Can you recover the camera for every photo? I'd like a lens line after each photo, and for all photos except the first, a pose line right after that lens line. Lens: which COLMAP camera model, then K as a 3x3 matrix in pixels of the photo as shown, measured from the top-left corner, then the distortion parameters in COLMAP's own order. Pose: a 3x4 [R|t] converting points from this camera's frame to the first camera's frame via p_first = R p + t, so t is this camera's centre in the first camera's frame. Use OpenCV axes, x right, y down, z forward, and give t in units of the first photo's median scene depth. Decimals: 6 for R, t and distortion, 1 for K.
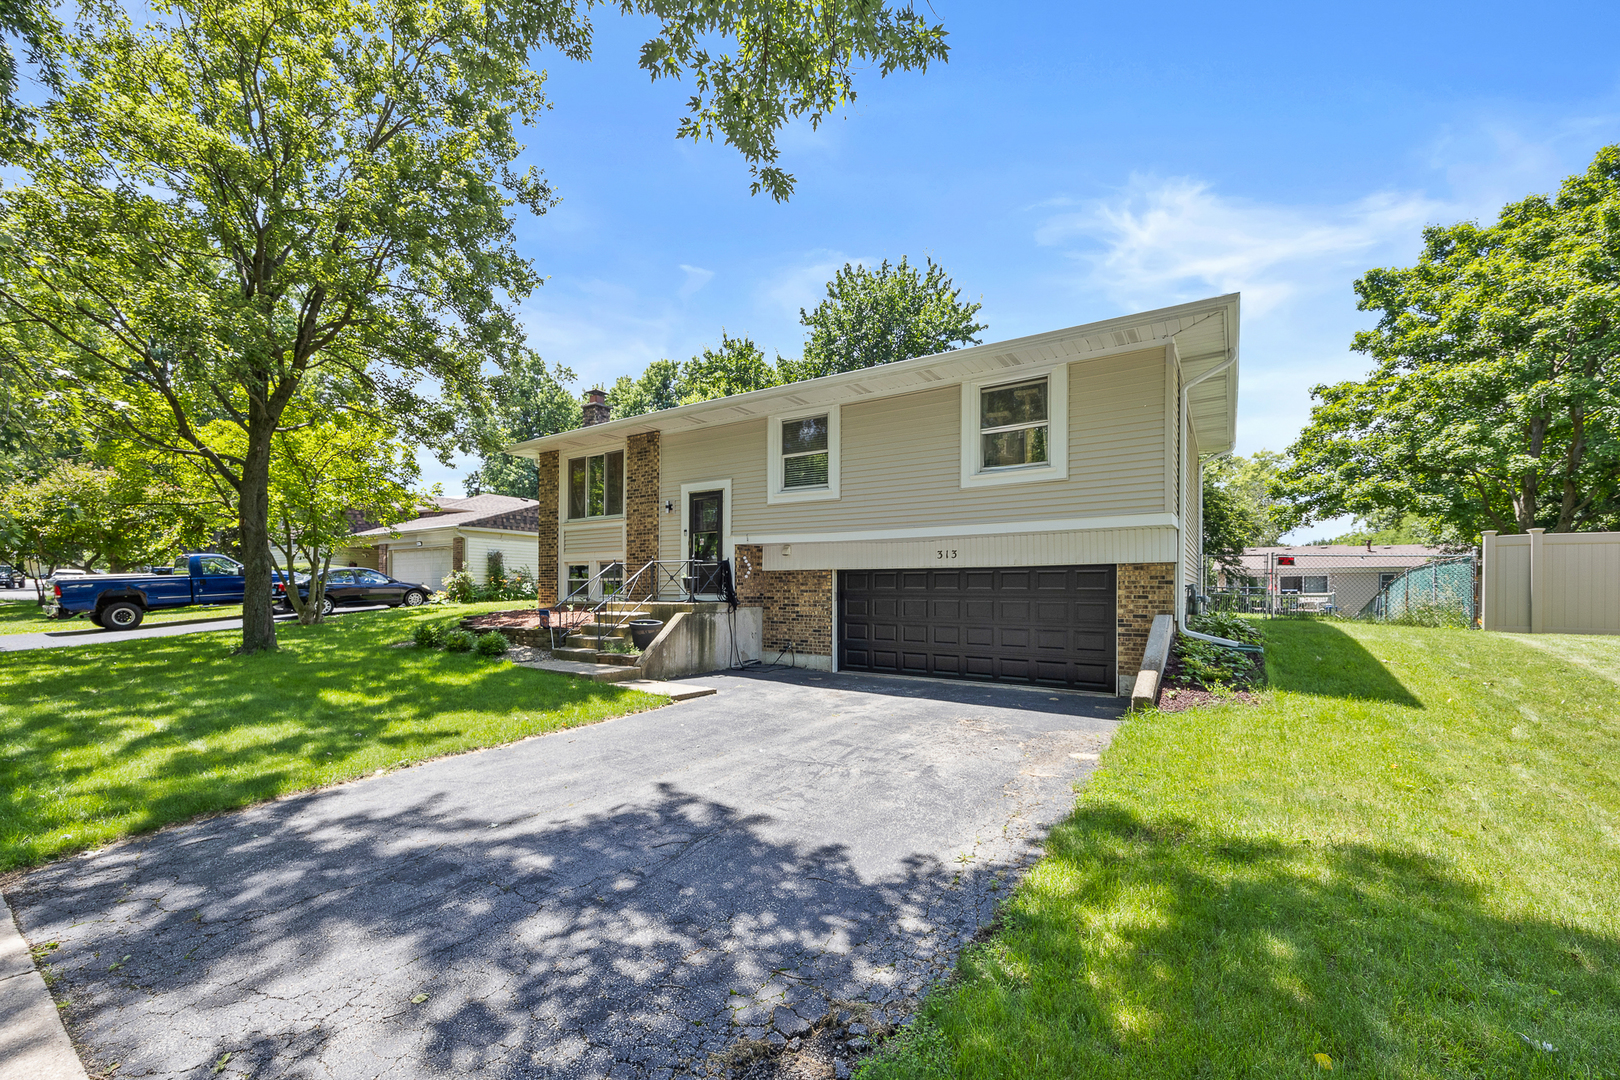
lens RADIAL K [[669.2, 0, 779.0], [0, 669.2, 590.1], [0, 0, 1]] dist [-0.001395, -0.000551]
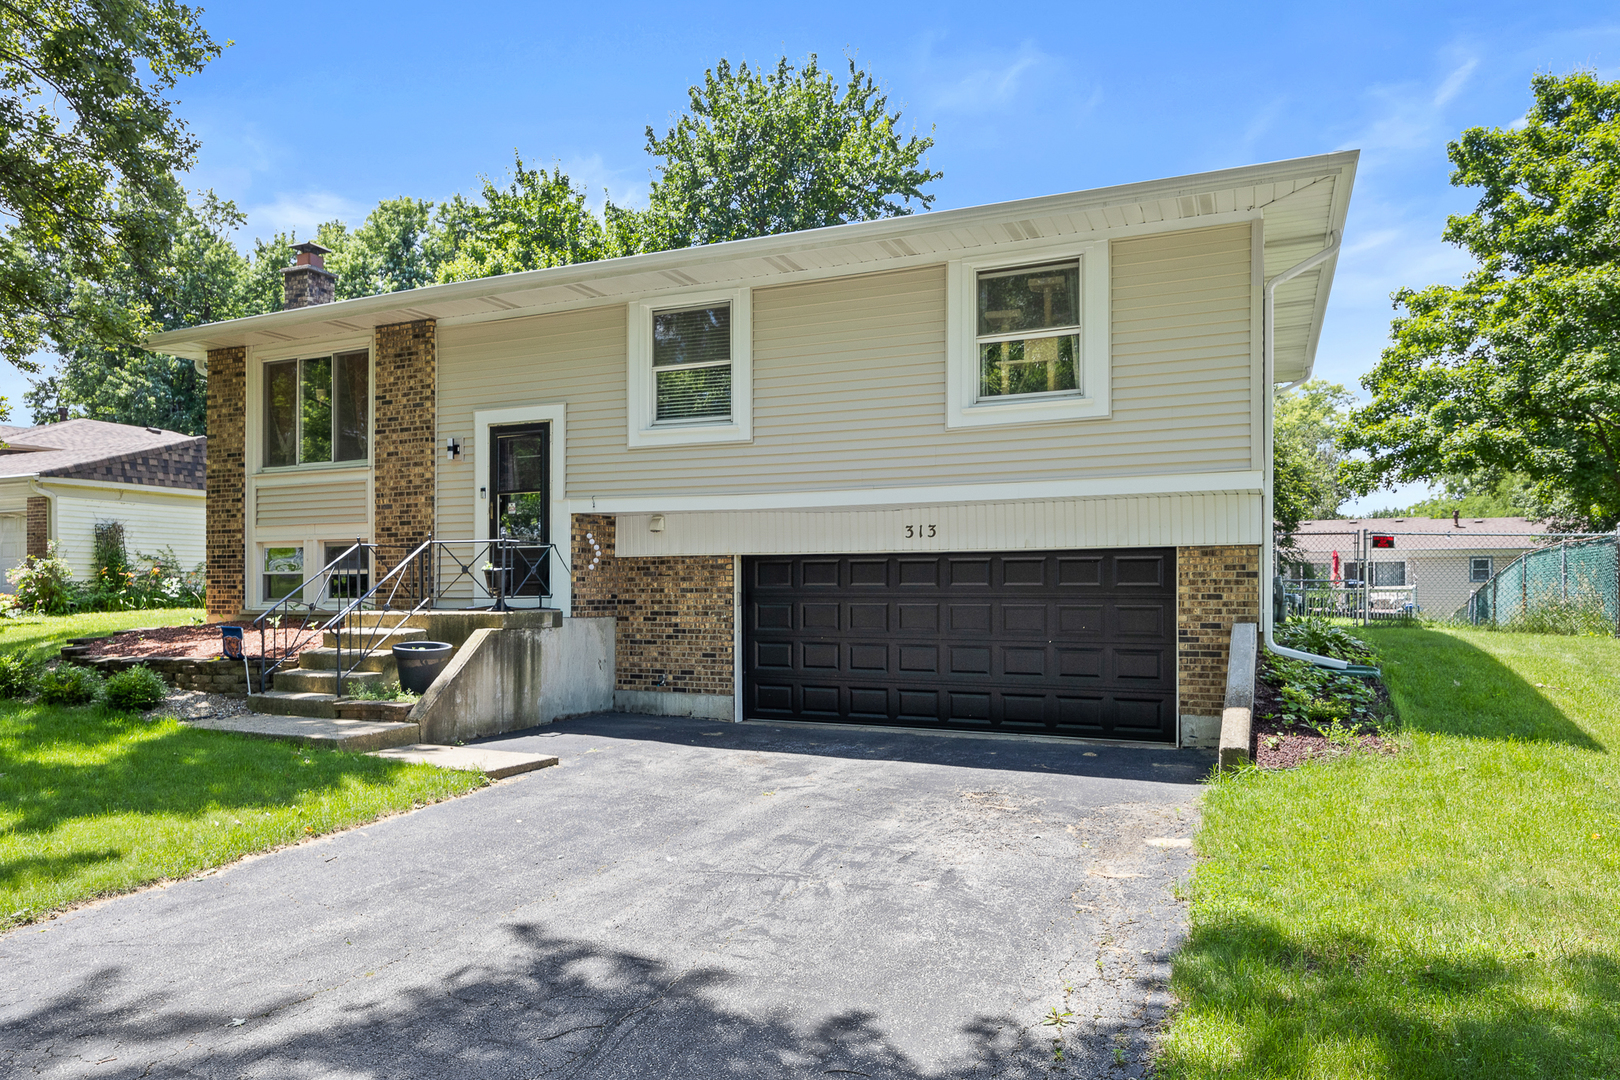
lens RADIAL K [[1080.7, 0, 786.4], [0, 1080.7, 583.8], [0, 0, 1]] dist [-0.002551, -0.004566]
pose [[0.983957, -0.005965, 0.178307, -0.053900], [0.006237, 0.999980, -0.000968, -0.003334], [-0.178298, 0.002065, 0.983974, 0.014699]]
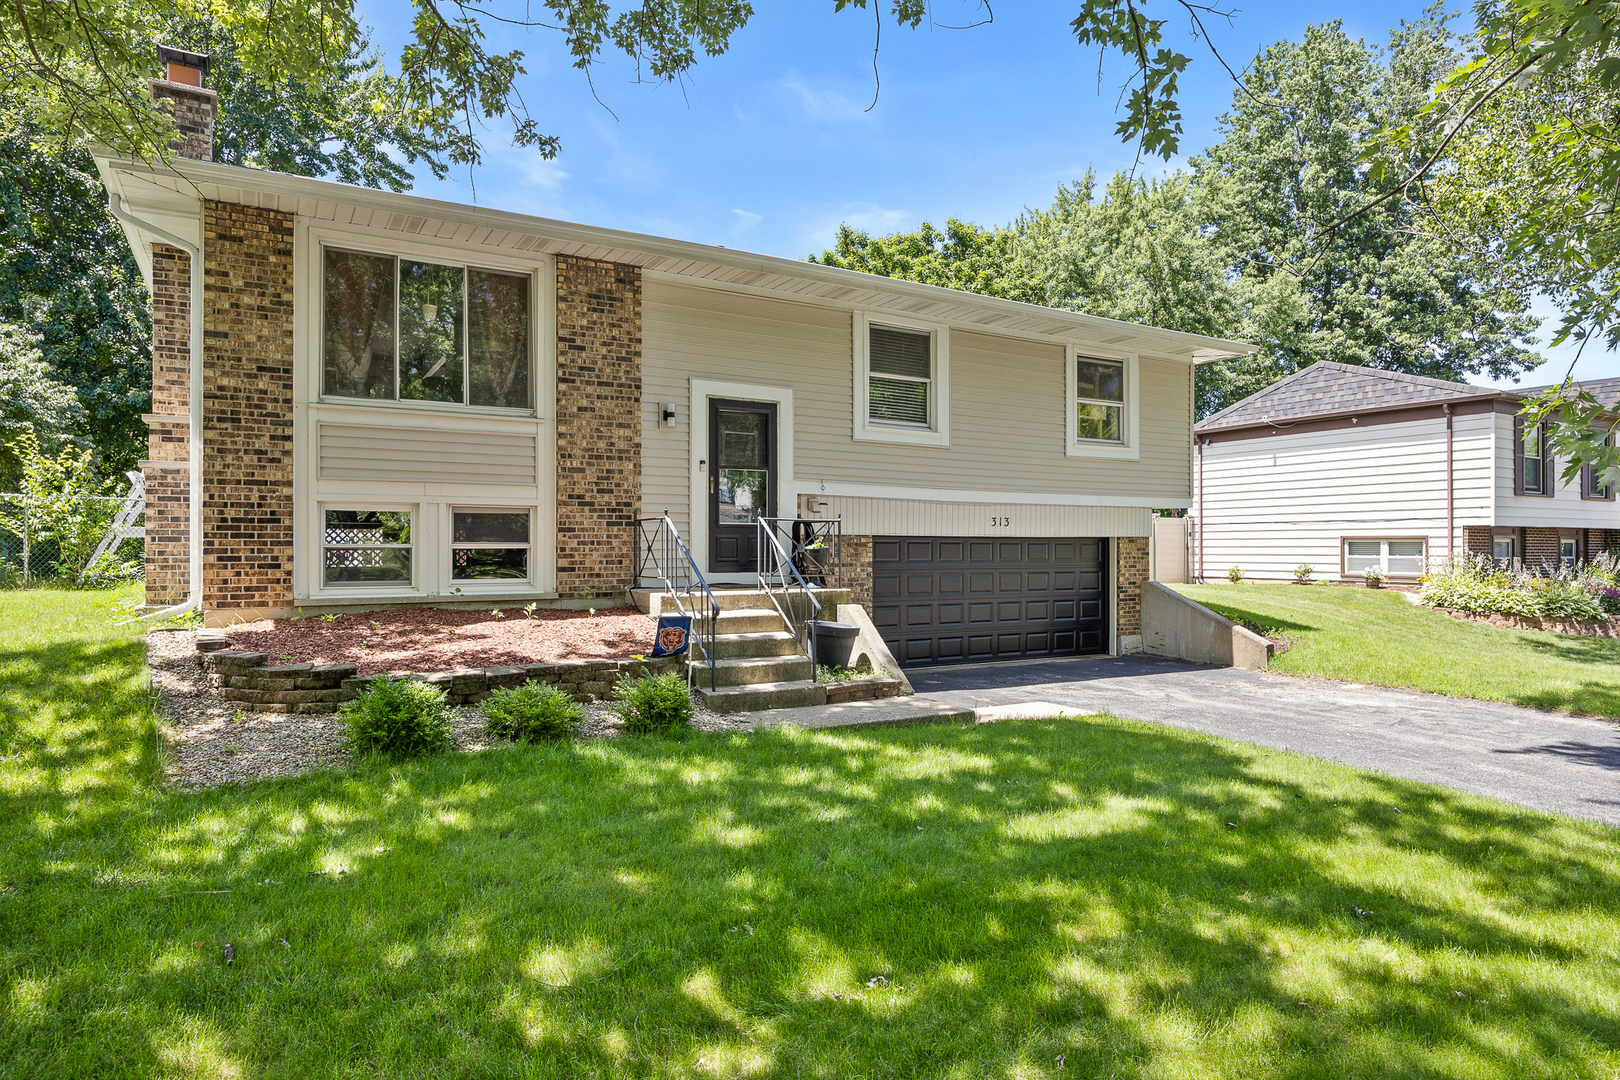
lens RADIAL K [[956.2, 0, 804.3], [0, 956.2, 546.0], [0, 0, 1]] dist [-0.007731, -0.000826]
pose [[0.406631, 0.000406, 0.913592, -0.973742], [0.001676, 0.999998, -0.001190, -0.019061], [-0.913591, 0.002015, 0.406630, 0.682503]]
